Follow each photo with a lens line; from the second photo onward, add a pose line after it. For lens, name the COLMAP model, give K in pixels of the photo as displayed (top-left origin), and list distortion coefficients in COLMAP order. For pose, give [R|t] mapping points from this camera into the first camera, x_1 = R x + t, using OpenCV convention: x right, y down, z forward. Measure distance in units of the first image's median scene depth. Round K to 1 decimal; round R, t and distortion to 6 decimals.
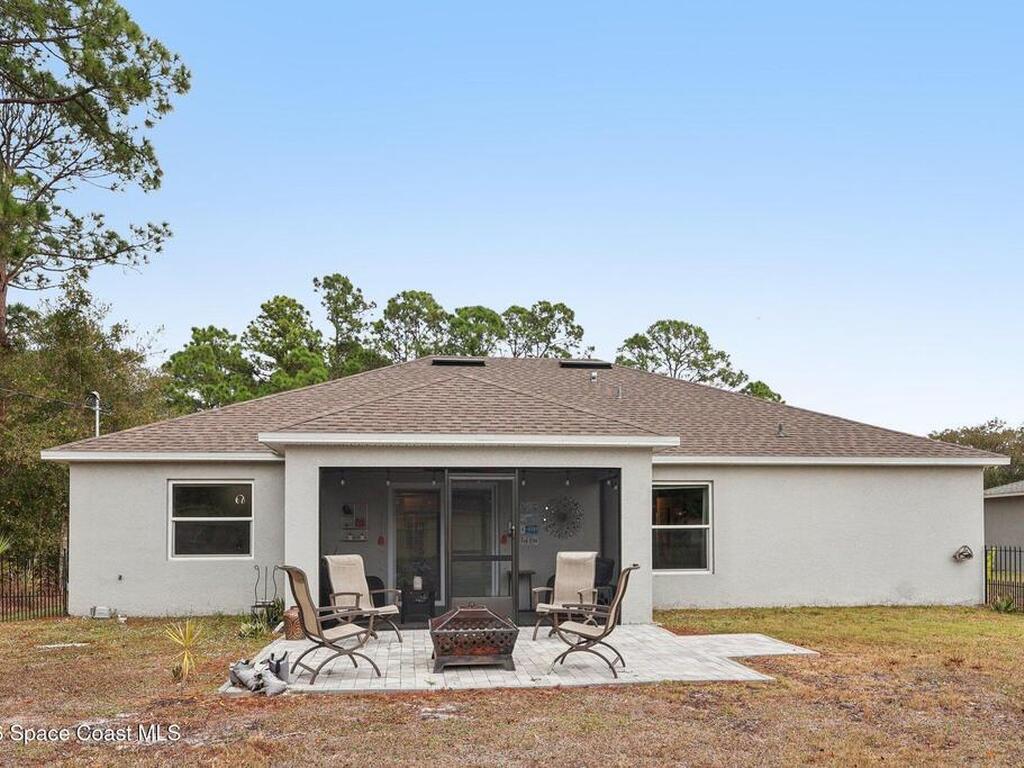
lens RADIAL K [[789.7, 0, 512.0], [0, 789.7, 384.0], [0, 0, 1]] dist [-0.063131, 0.000008]
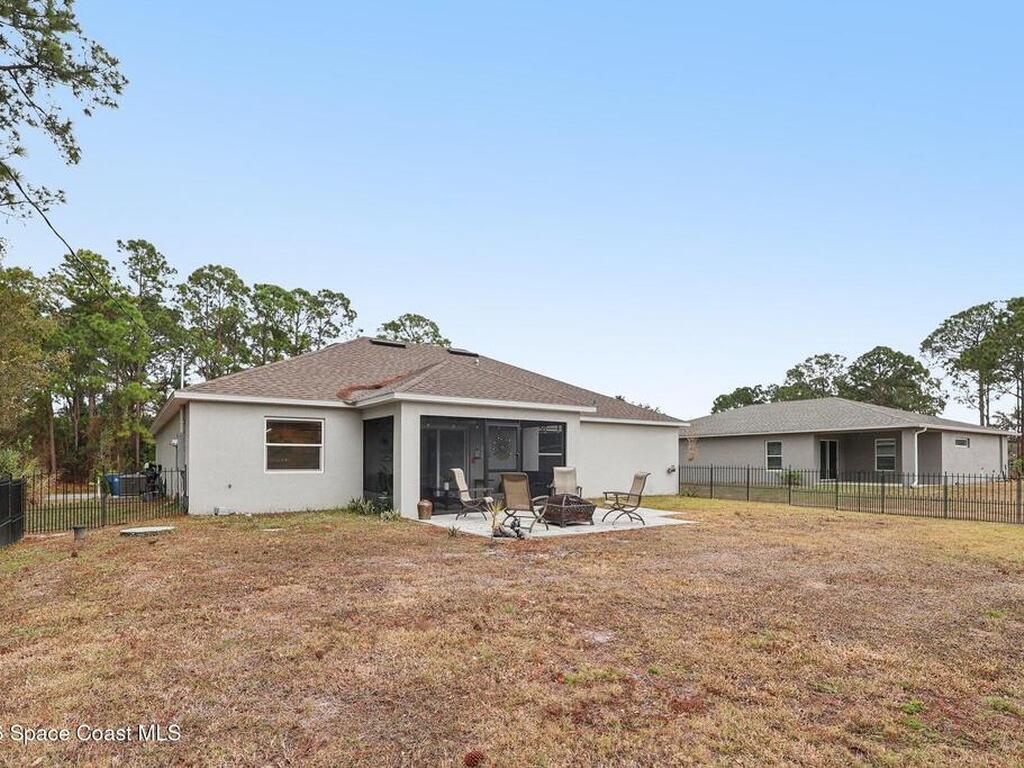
lens RADIAL K [[552.0, 0, 512.0], [0, 552.0, 384.0], [0, 0, 1]] dist [-0.064384, 0.000405]
pose [[0.876419, 0.071580, 0.476199, -0.128582], [-0.099288, 0.994503, 0.033245, -0.002943], [-0.471202, -0.076418, 0.878709, -0.016157]]
